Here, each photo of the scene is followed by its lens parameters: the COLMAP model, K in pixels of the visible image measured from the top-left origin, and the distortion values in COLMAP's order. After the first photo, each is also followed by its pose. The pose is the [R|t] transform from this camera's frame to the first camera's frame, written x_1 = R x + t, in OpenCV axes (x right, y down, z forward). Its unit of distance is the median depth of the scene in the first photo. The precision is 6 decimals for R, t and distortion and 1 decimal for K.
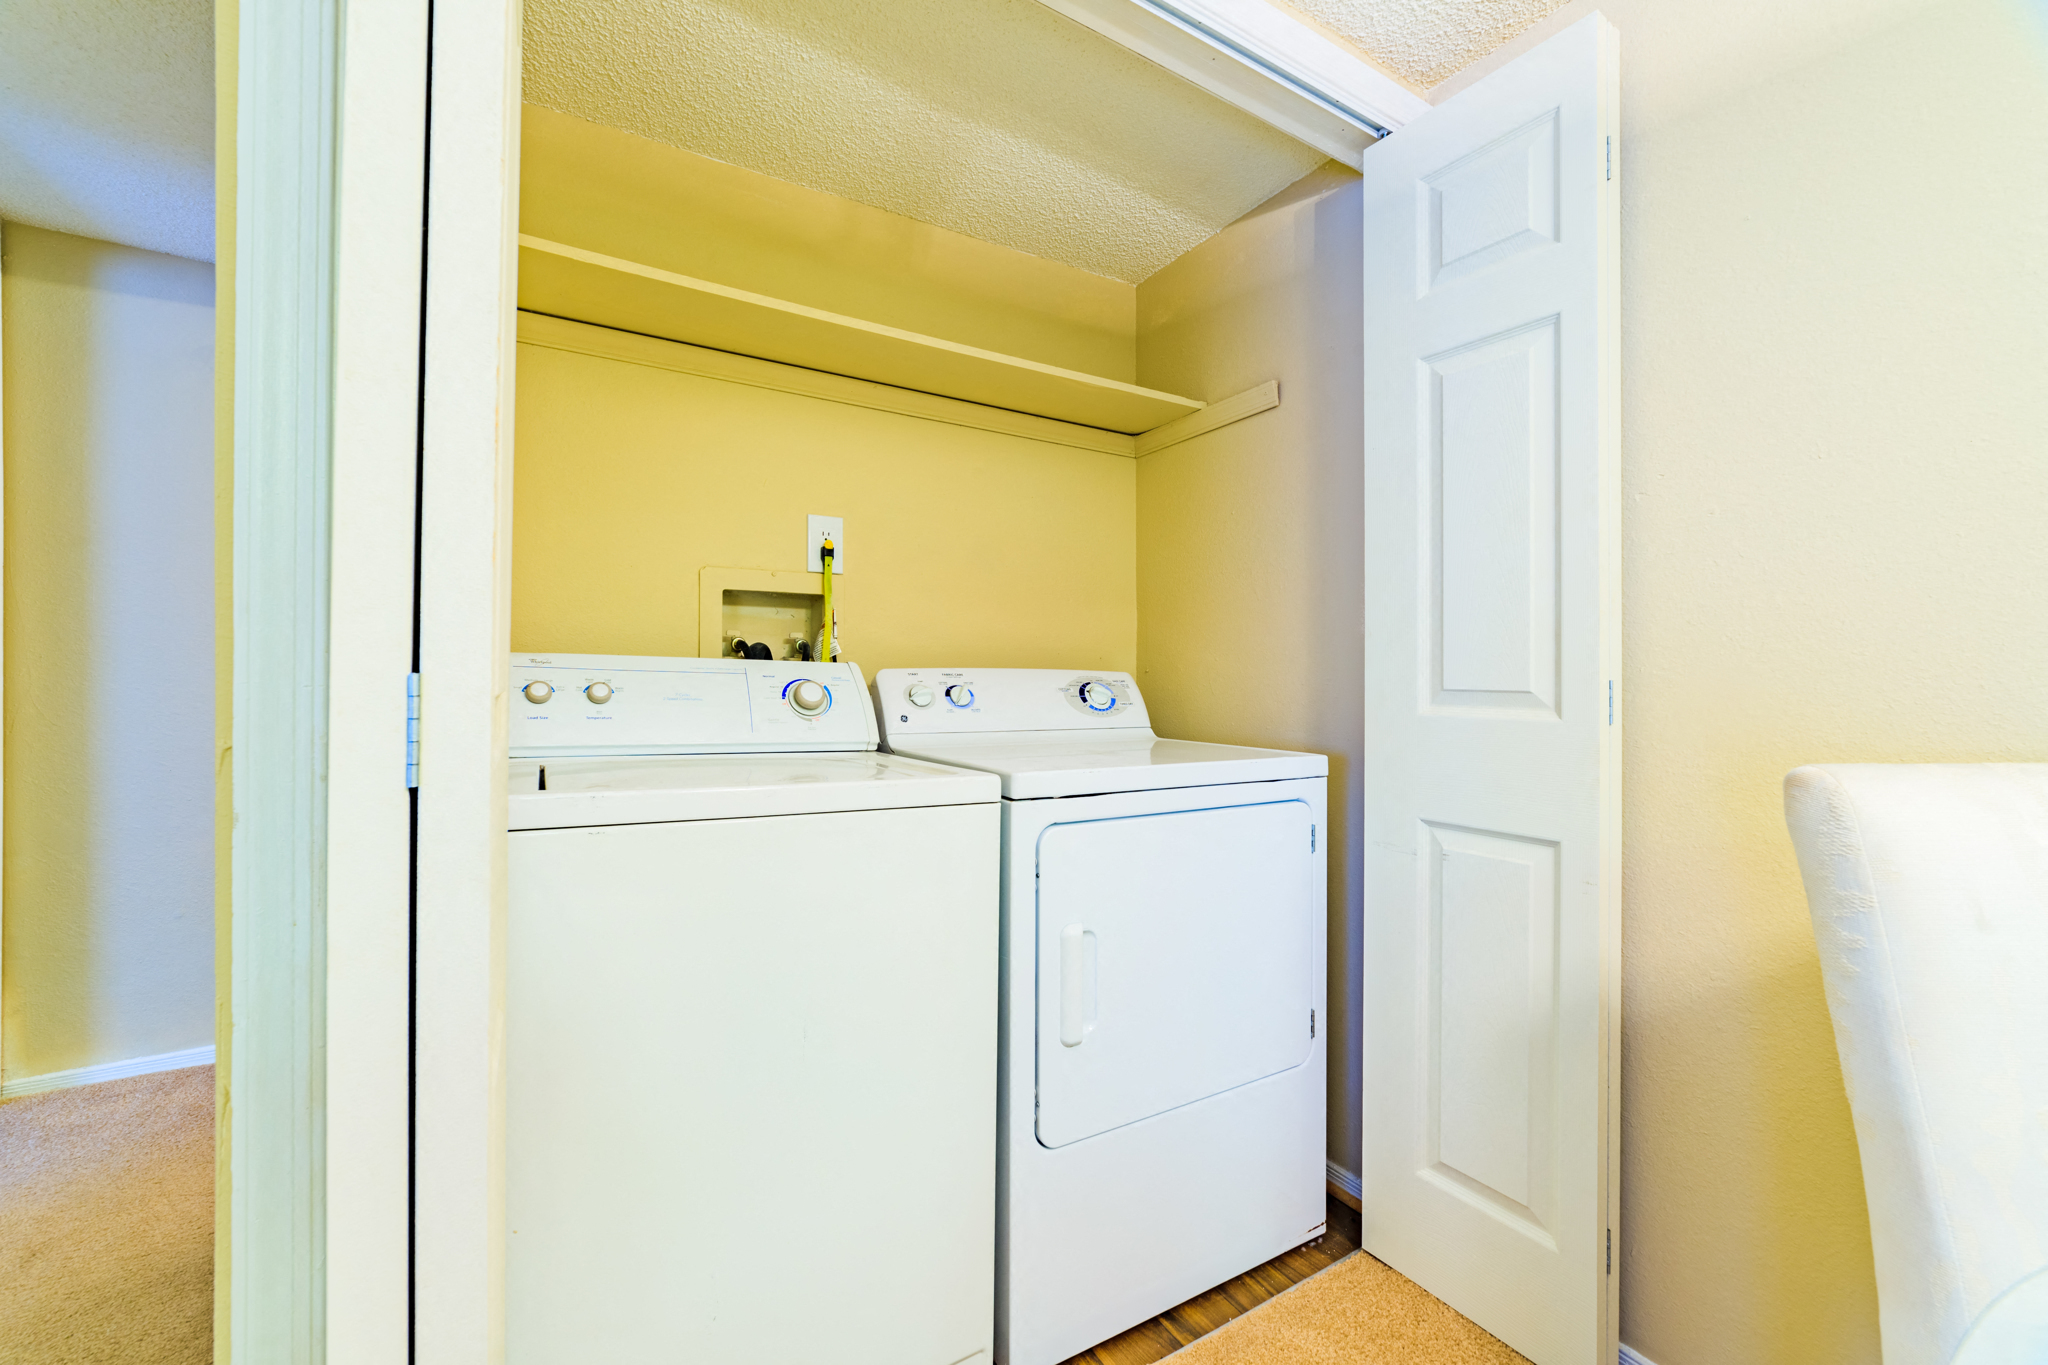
lens RADIAL K [[825.1, 0, 1024.0], [0, 825.1, 682.5], [0, 0, 1]] dist [0.000331, 0.000164]
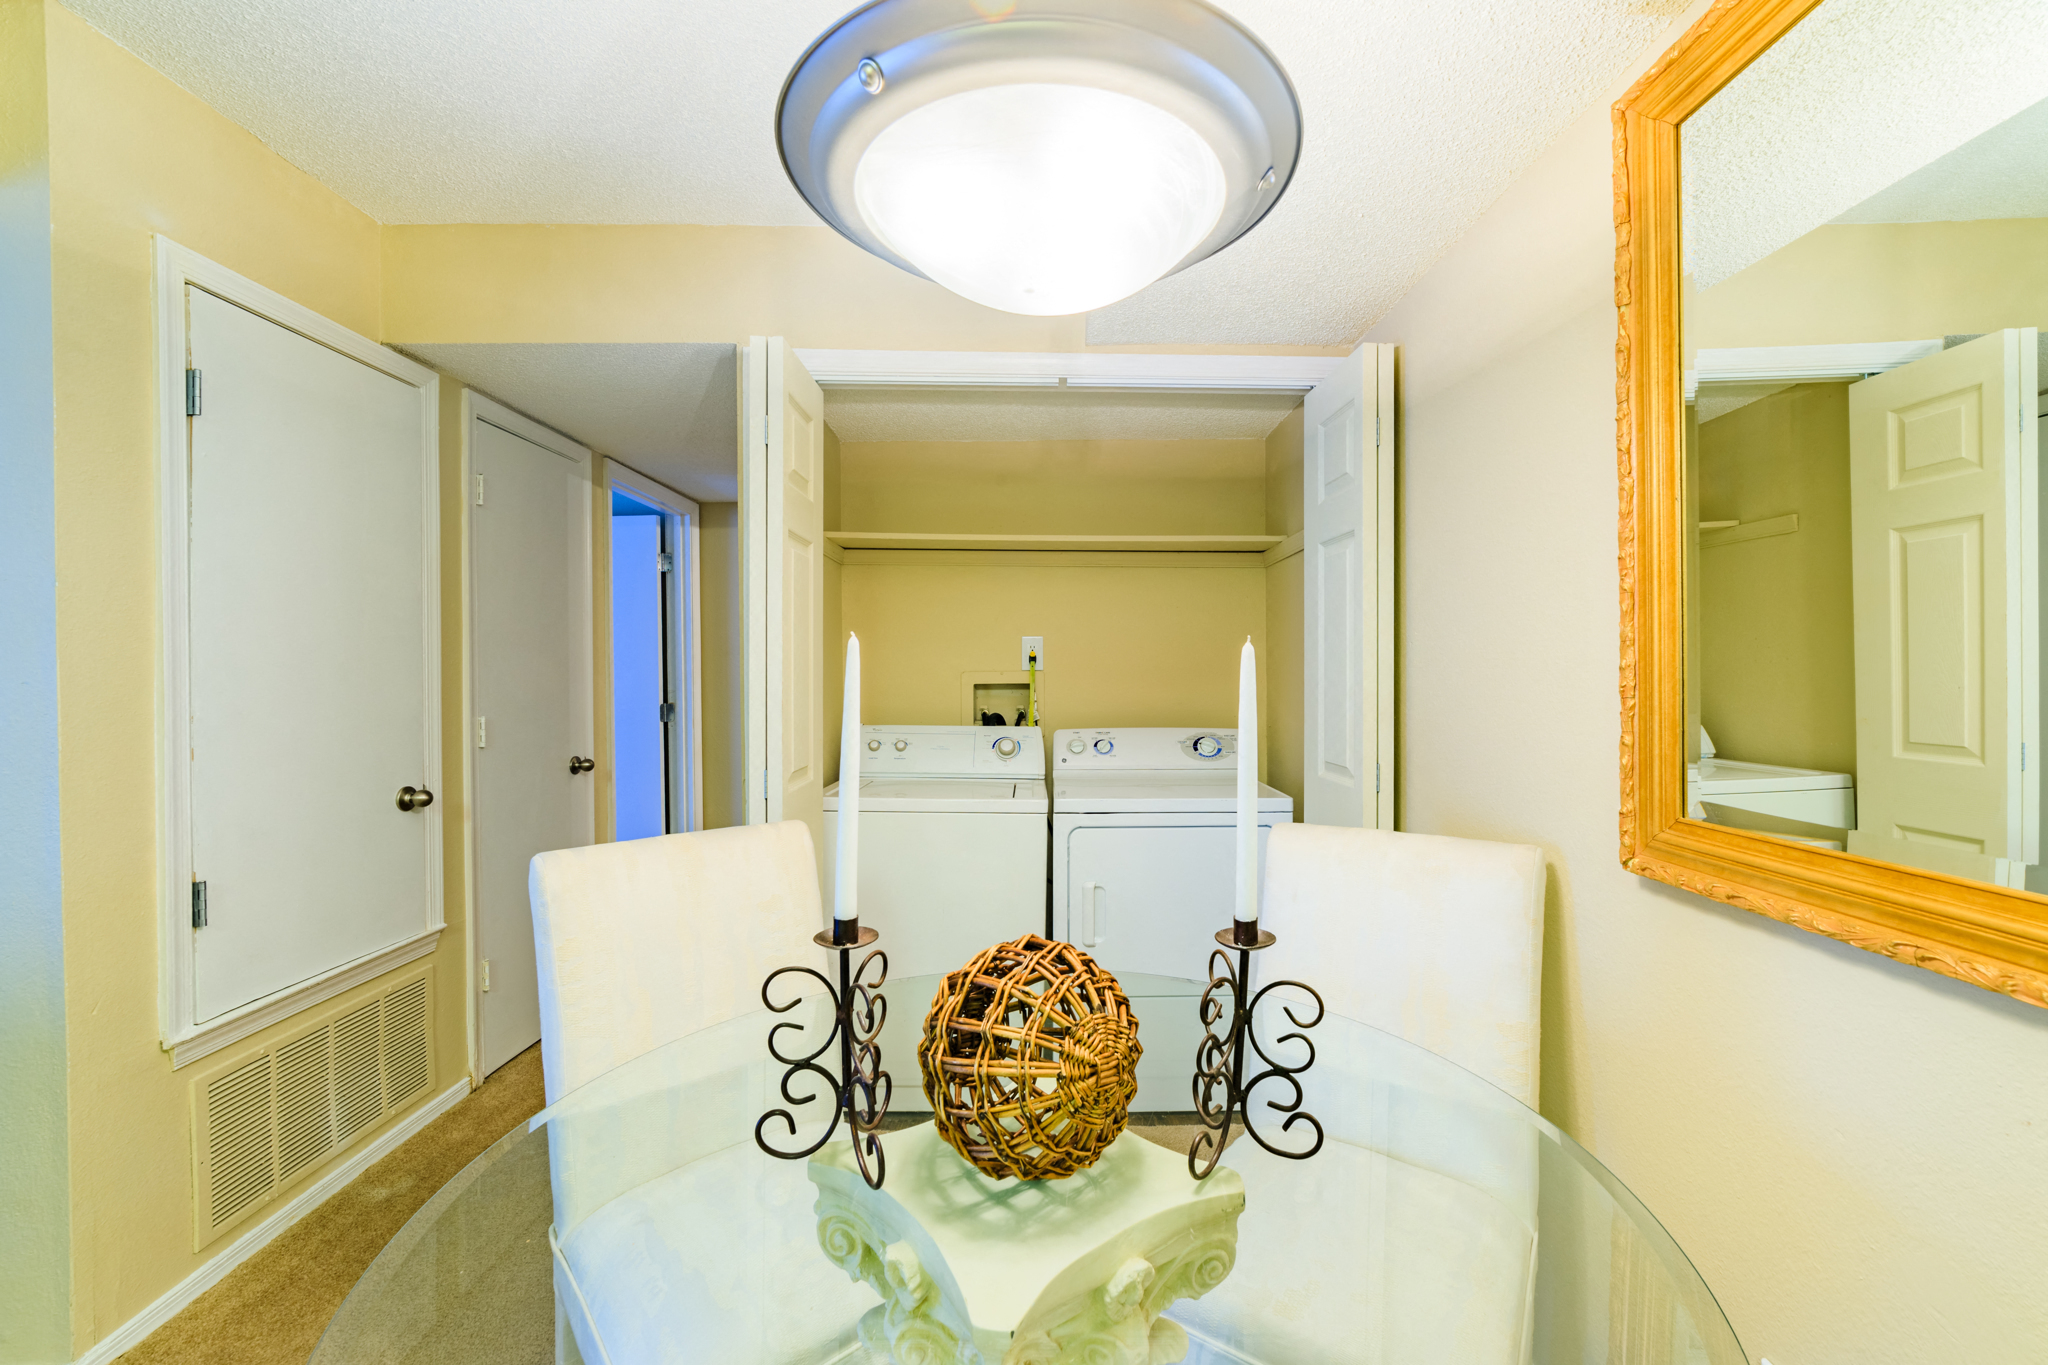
lens RADIAL K [[825.1, 0, 1024.0], [0, 825.1, 682.5], [0, 0, 1]] dist [0.000331, 0.000164]
pose [[0.861261, -0.009059, -0.508082, 0.601936], [0.007840, 0.999959, -0.004538, -0.101598], [0.508102, -0.000075, 0.861297, -0.458765]]
